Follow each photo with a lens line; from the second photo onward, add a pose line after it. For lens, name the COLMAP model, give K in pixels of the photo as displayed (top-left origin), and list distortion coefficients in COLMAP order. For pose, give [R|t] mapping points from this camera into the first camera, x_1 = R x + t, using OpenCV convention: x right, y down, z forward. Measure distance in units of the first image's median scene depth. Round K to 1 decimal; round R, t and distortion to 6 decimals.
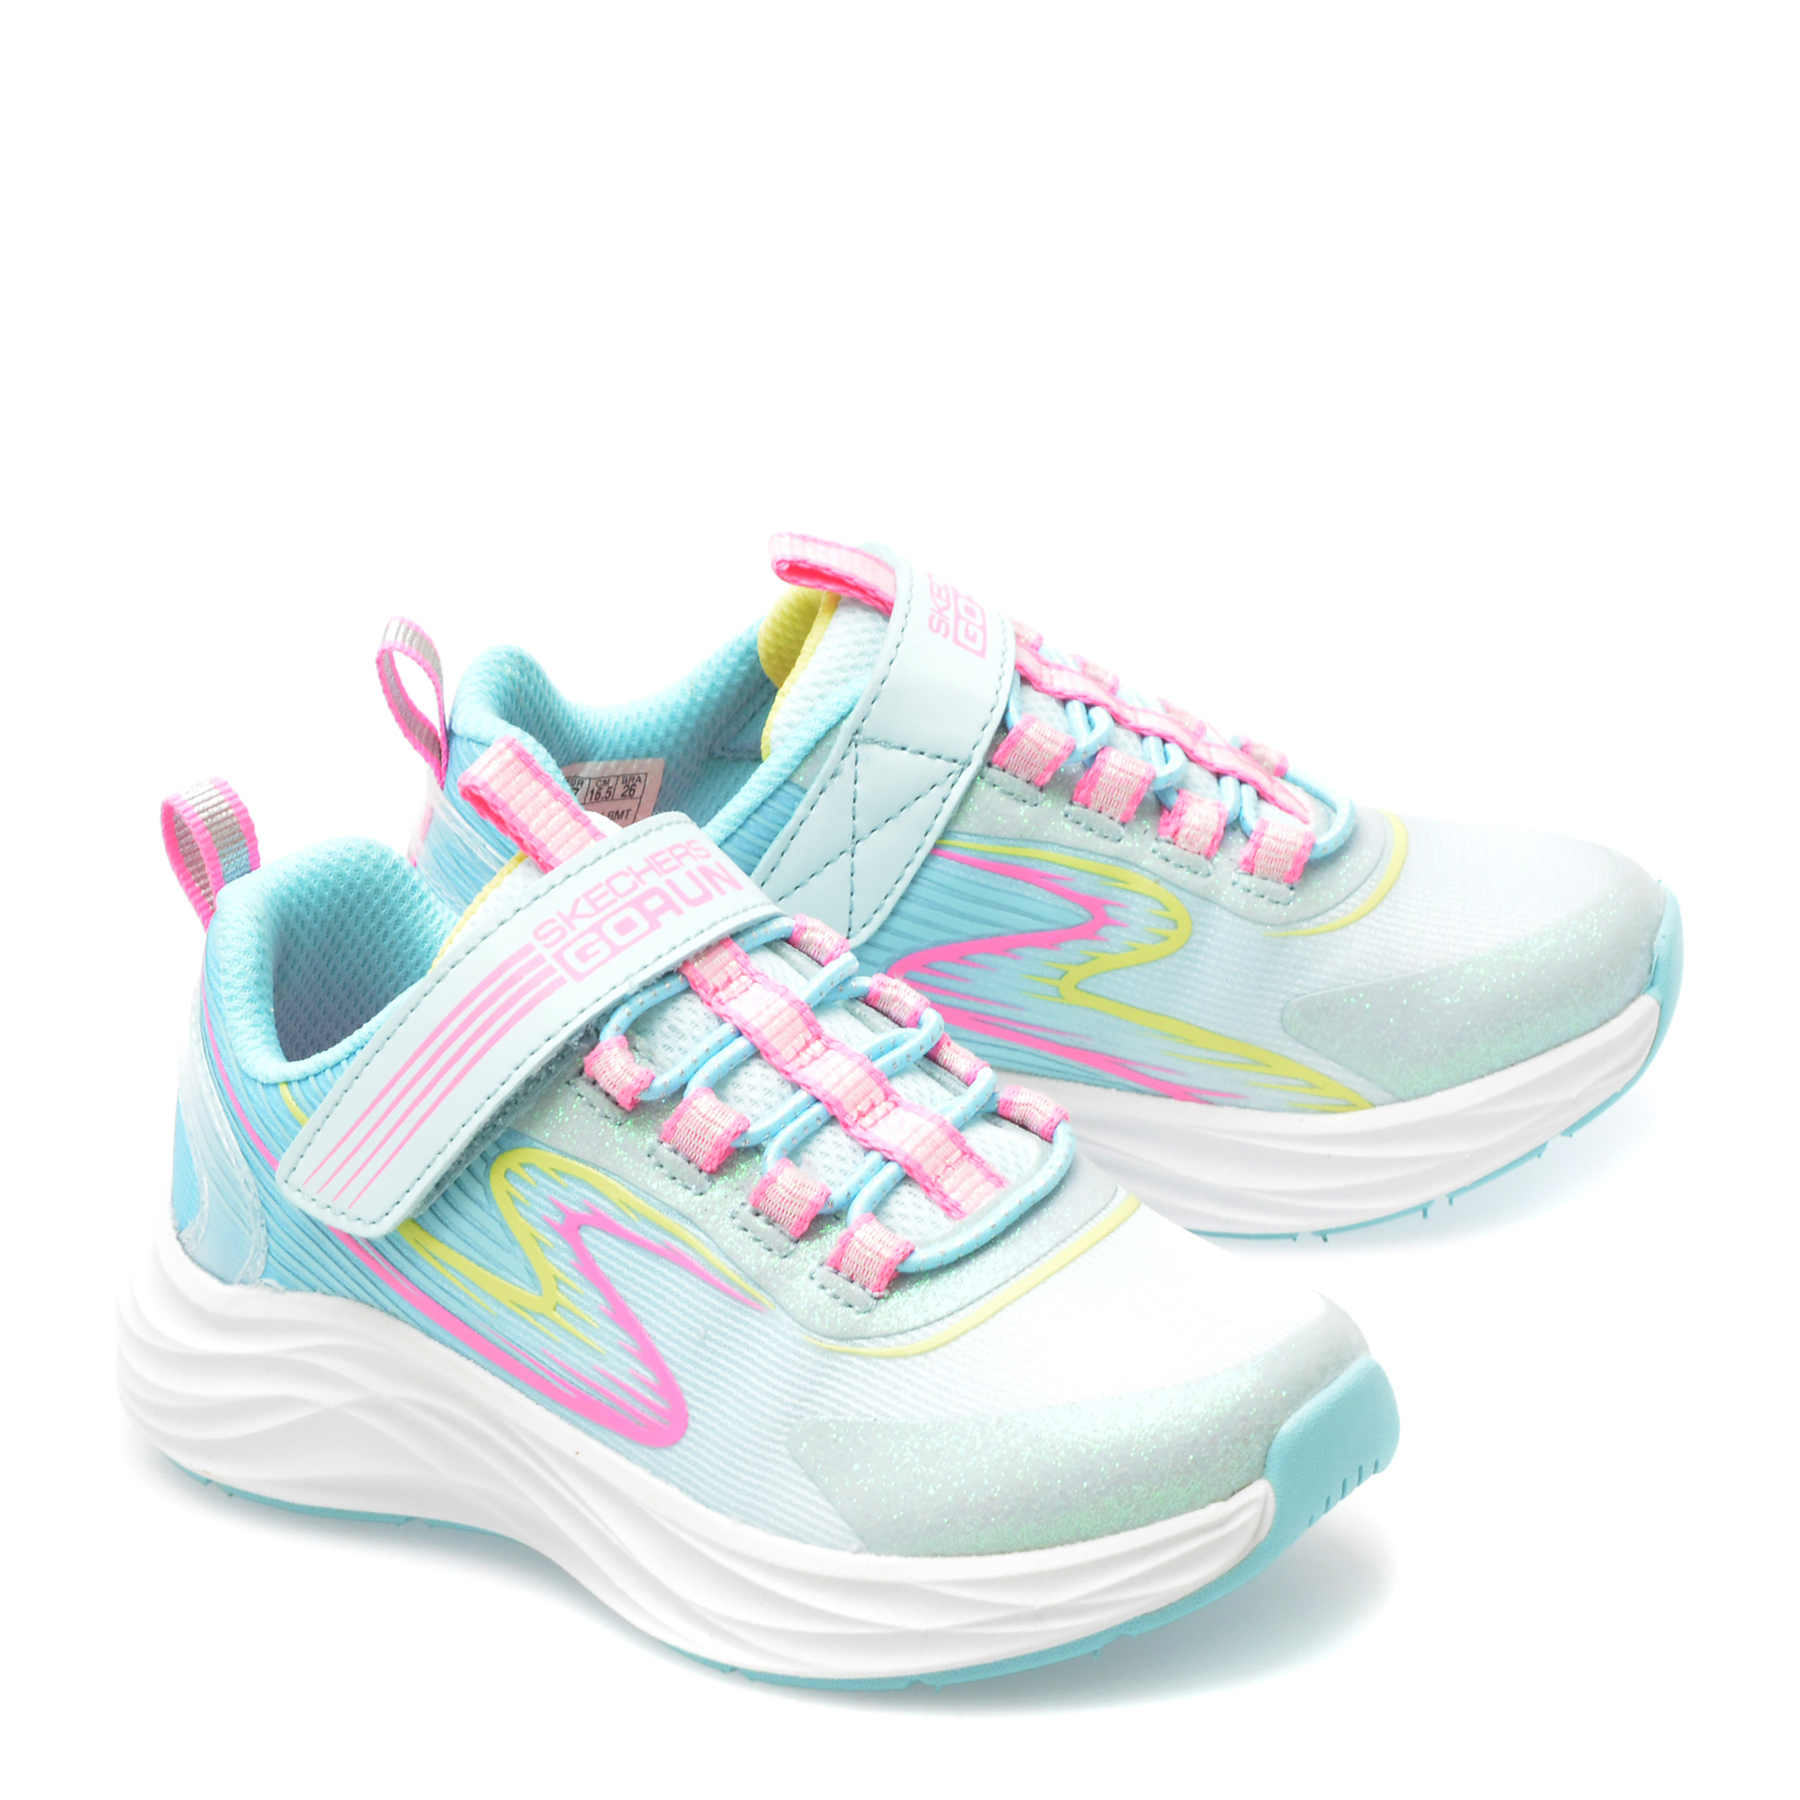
lens RADIAL K [[7536.9, 0, 901.4], [0, 7536.9, 900.4], [0, 0, 1]] dist [0.381640, 0.000000]
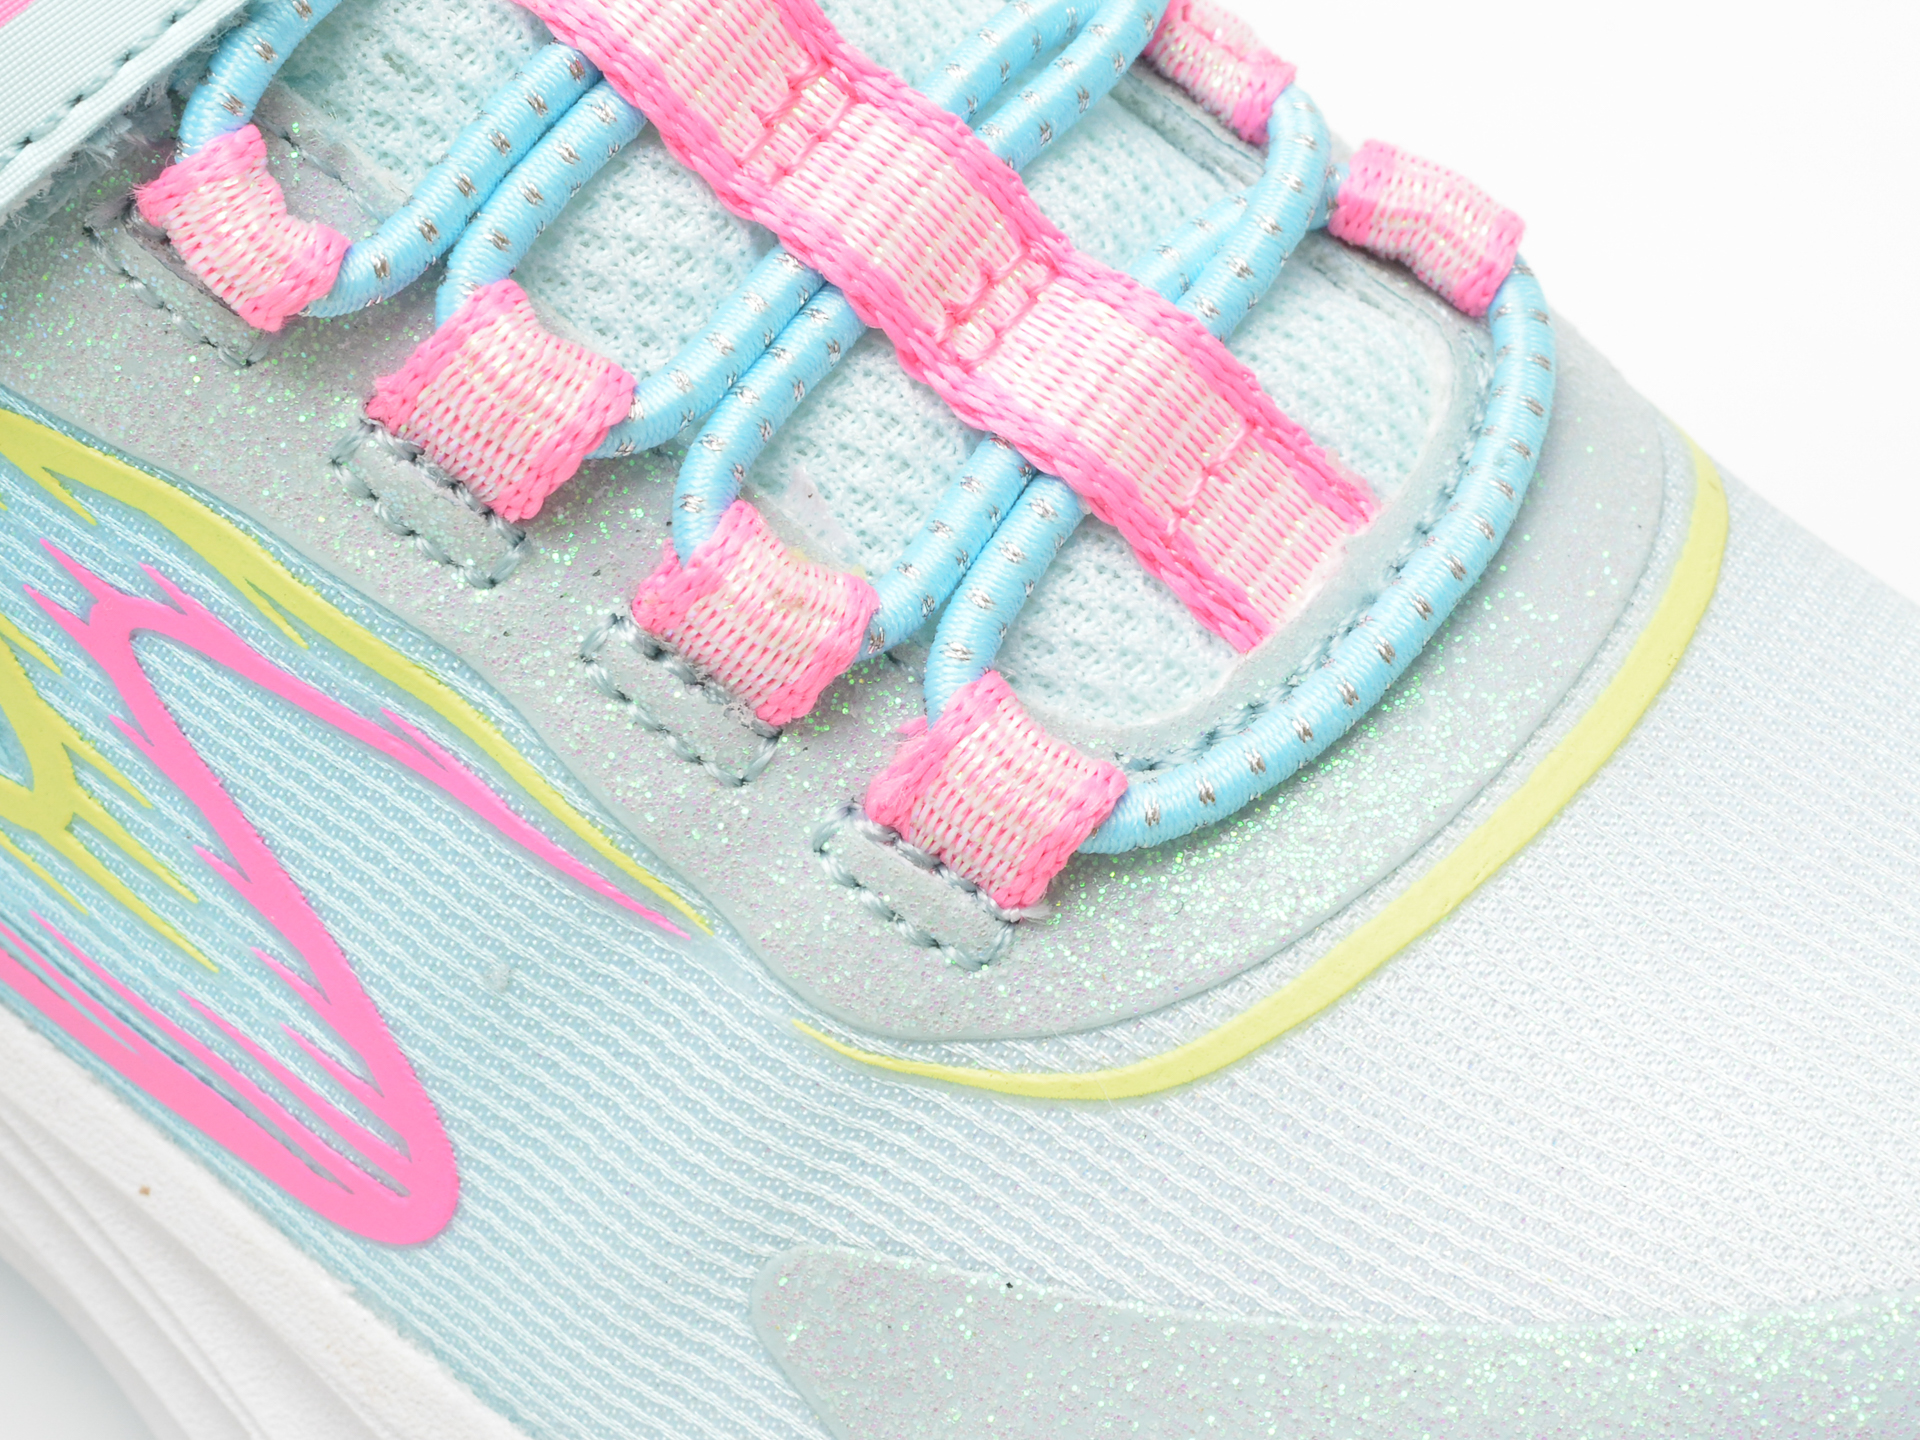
lens RADIAL K [[7297.7, 0, 955.8], [0, 7297.7, 726.3], [0, 0, 1]] dist [-0.086474, 0.000000]
pose [[0.997683, -0.006458, 0.067732, -0.027908], [-0.021238, 0.916187, 0.400187, -0.087041], [-0.064640, -0.400699, 0.913927, 0.694591]]
